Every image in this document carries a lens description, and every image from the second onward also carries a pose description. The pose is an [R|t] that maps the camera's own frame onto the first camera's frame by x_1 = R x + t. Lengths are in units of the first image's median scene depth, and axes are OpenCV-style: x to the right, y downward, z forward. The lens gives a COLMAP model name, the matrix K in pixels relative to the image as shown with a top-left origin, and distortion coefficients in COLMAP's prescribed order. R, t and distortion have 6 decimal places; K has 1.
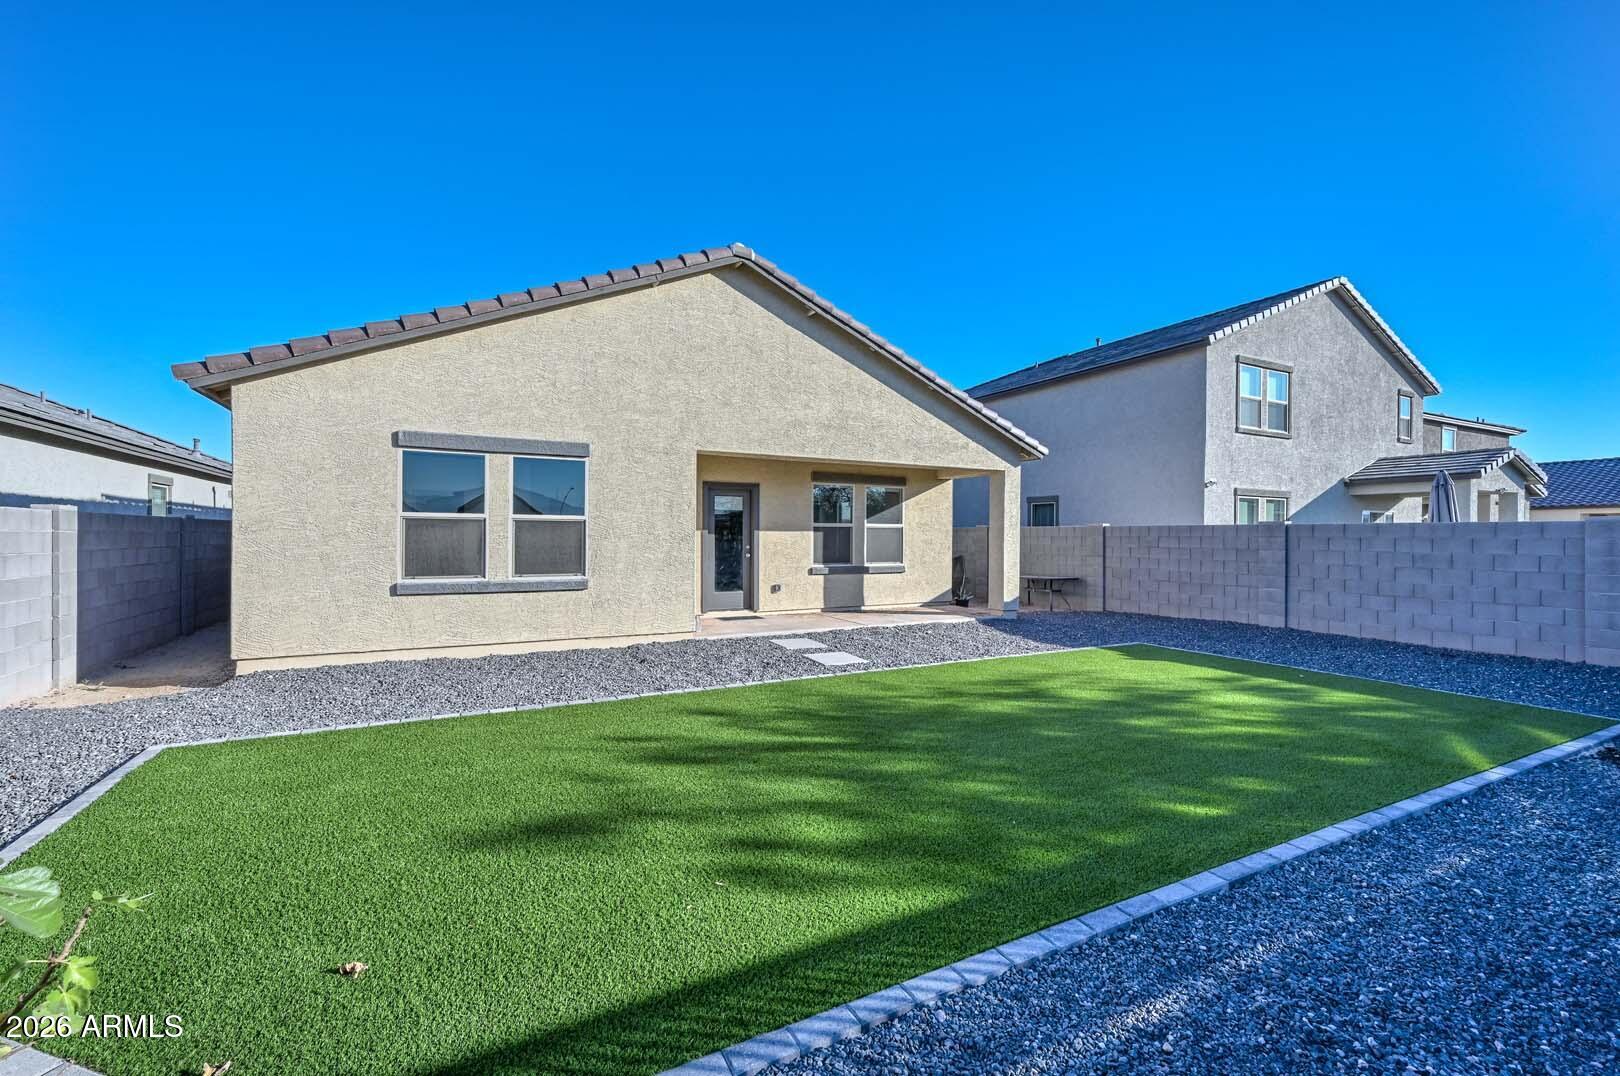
lens RADIAL K [[681.7, 0, 821.3], [0, 681.7, 531.2], [0, 0, 1]] dist [0.001327, 0.000052]
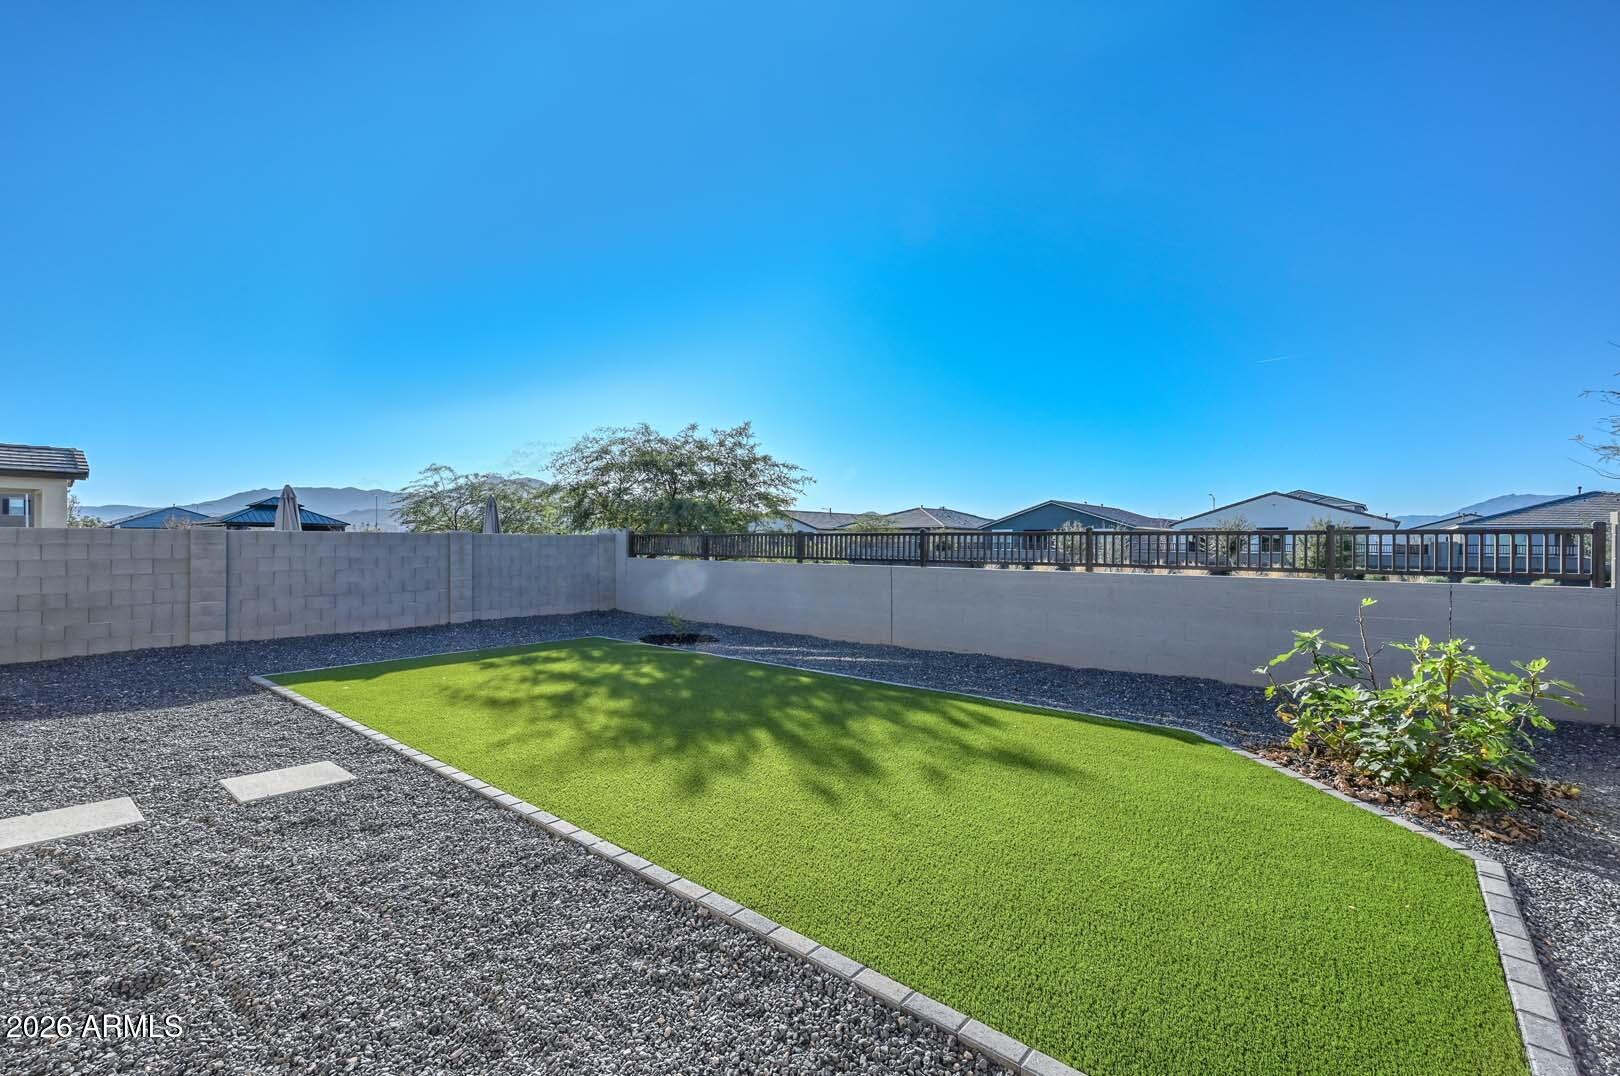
lens RADIAL K [[697.2, 0, 808.5], [0, 697.2, 548.4], [0, 0, 1]] dist [-0.000026, -0.000024]
pose [[-0.383565, -0.016410, 0.923368, -0.547942], [-0.012463, 0.999843, 0.012591, -0.008006], [-0.923430, -0.006678, -0.383710, 0.693226]]
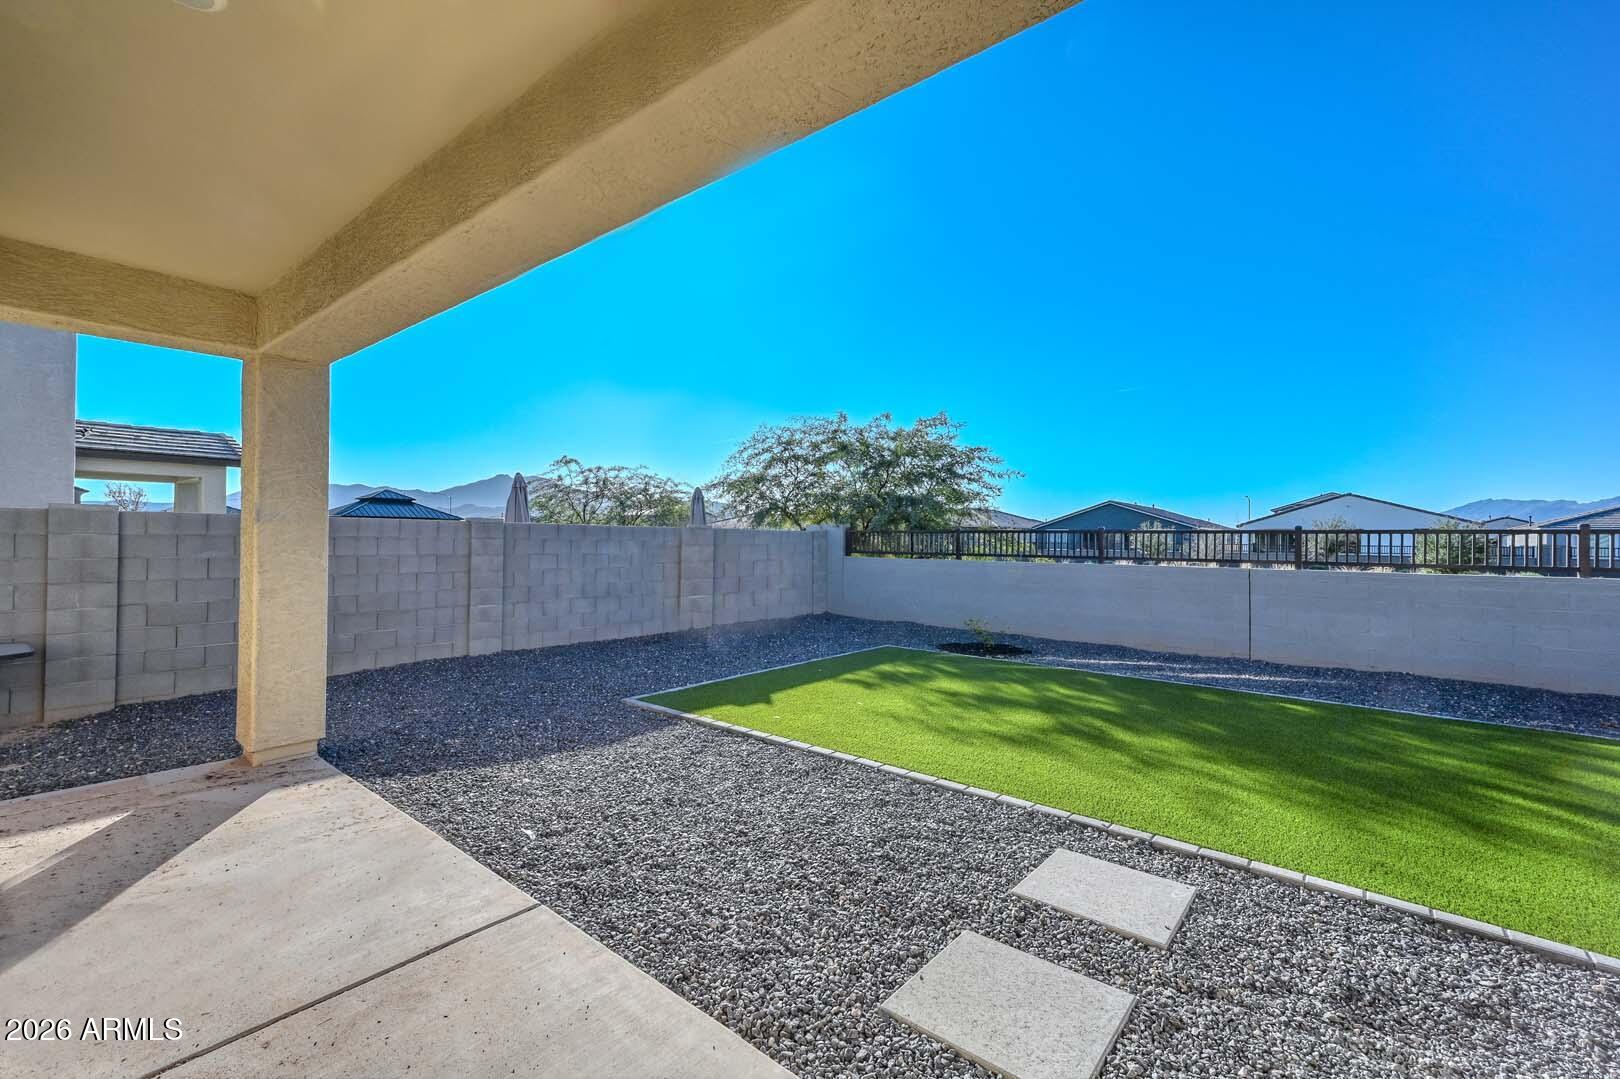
lens RADIAL K [[697.9, 0, 806.1], [0, 697.9, 542.3], [0, 0, 1]] dist [0.013614, 0.000451]
pose [[-0.370772, -0.013610, 0.928624, -0.239564], [-0.017223, 0.999821, 0.007776, 0.000698], [-0.928564, -0.013110, -0.370941, 1.068105]]
